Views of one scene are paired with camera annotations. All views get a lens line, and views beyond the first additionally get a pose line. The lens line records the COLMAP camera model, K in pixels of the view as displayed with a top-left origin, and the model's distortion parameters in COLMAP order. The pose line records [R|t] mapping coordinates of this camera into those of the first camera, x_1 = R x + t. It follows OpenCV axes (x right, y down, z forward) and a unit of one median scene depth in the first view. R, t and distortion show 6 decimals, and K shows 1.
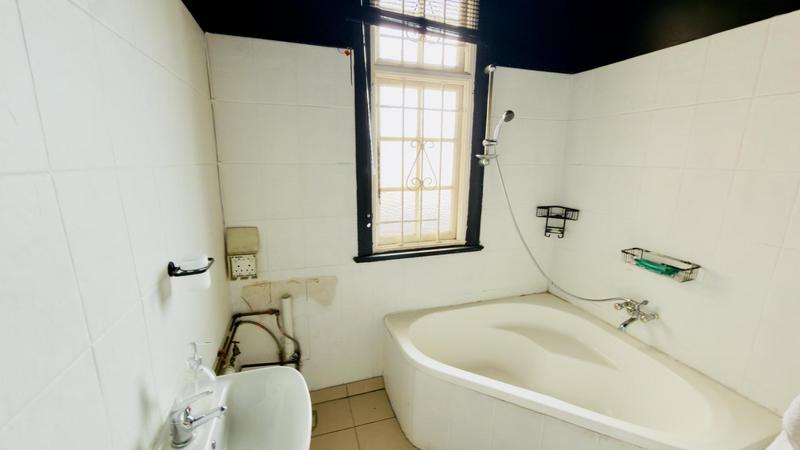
lens RADIAL K [[322.5, 0, 401.7], [0, 322.5, 222.5], [0, 0, 1]] dist [-0.000602, 0.000366]
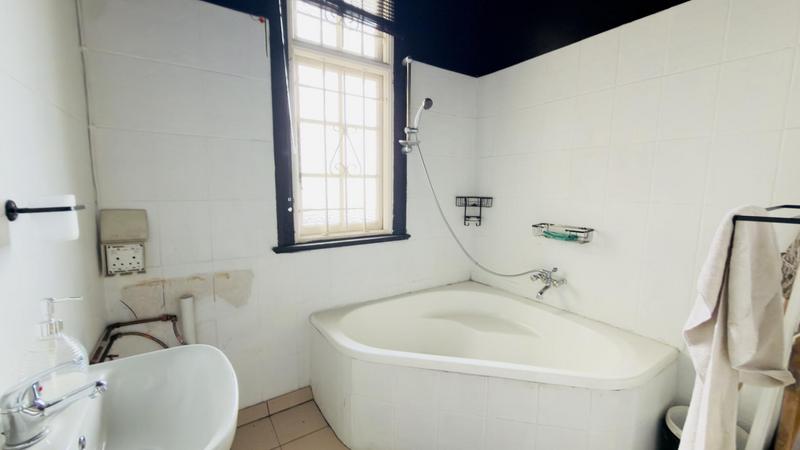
lens RADIAL K [[322.5, 0, 403.3], [0, 322.5, 220.5], [0, 0, 1]] dist [-0.000602, 0.000366]
pose [[0.962753, -0.035638, 0.268023, -0.039519], [0.061087, 0.994315, -0.087215, 0.136206], [-0.263391, 0.100339, 0.959457, 0.050259]]
